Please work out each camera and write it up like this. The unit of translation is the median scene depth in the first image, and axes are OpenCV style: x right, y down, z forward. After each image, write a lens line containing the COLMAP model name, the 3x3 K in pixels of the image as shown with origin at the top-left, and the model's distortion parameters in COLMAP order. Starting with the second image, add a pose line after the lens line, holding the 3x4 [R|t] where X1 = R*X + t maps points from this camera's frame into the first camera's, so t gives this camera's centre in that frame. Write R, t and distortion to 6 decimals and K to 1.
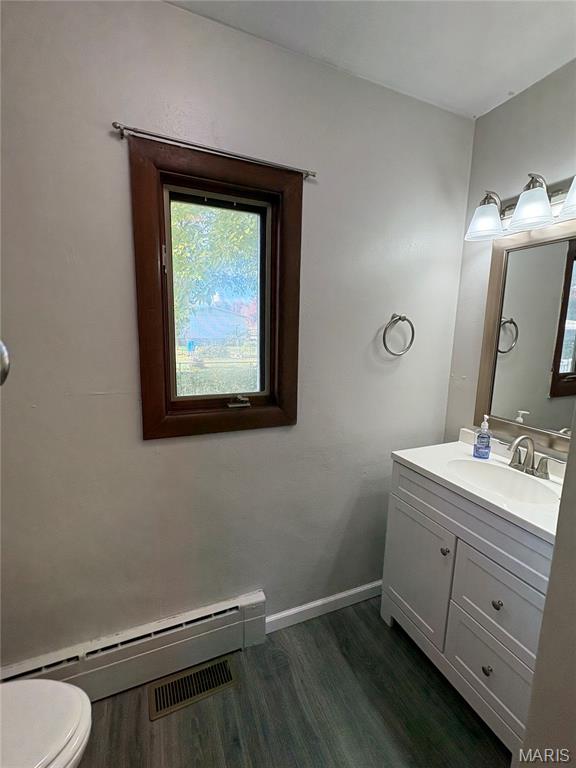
lens RADIAL K [[335.3, 0, 289.6], [0, 335.3, 386.7], [0, 0, 1]] dist [0.001646, 0.000609]
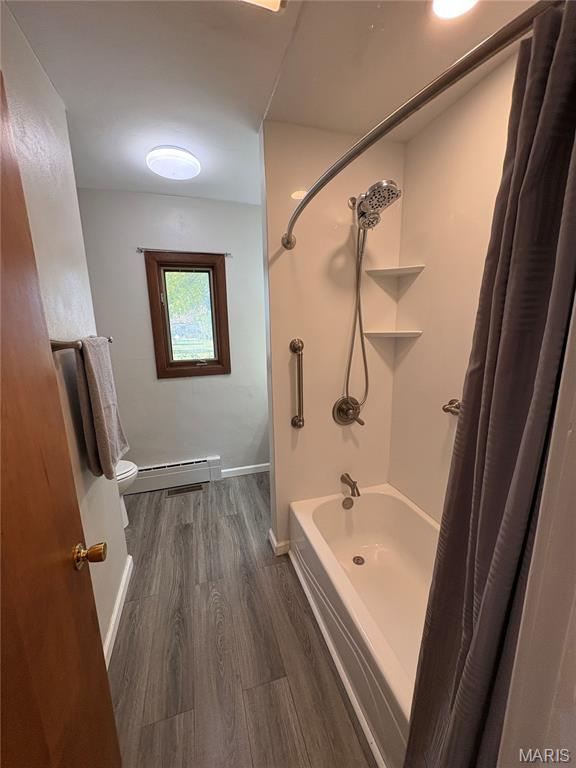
lens RADIAL K [[304.4, 0, 288.6], [0, 304.4, 384.0], [0, 0, 1]] dist [-0.000346, 0.001296]
pose [[0.994811, -0.010006, -0.101249, 0.618390], [0.015855, 0.998241, 0.057129, 0.082689], [0.100499, -0.058438, 0.993219, -0.909110]]
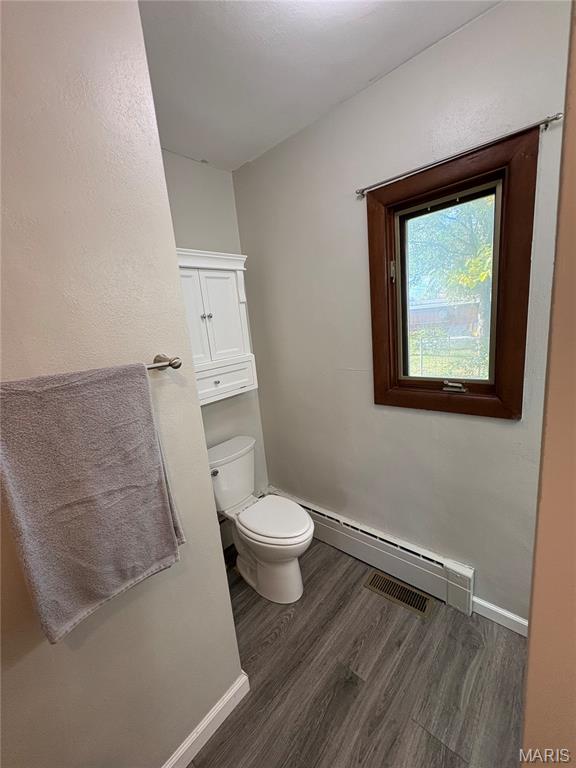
lens RADIAL K [[304.4, 0, 289.3], [0, 304.4, 385.6], [0, 0, 1]] dist [-0.000346, 0.001296]
pose [[0.428718, 0.126692, -0.894511, 0.521898], [-0.043422, 0.991864, 0.119670, -0.054688], [0.902394, -0.012463, 0.430731, 0.100120]]
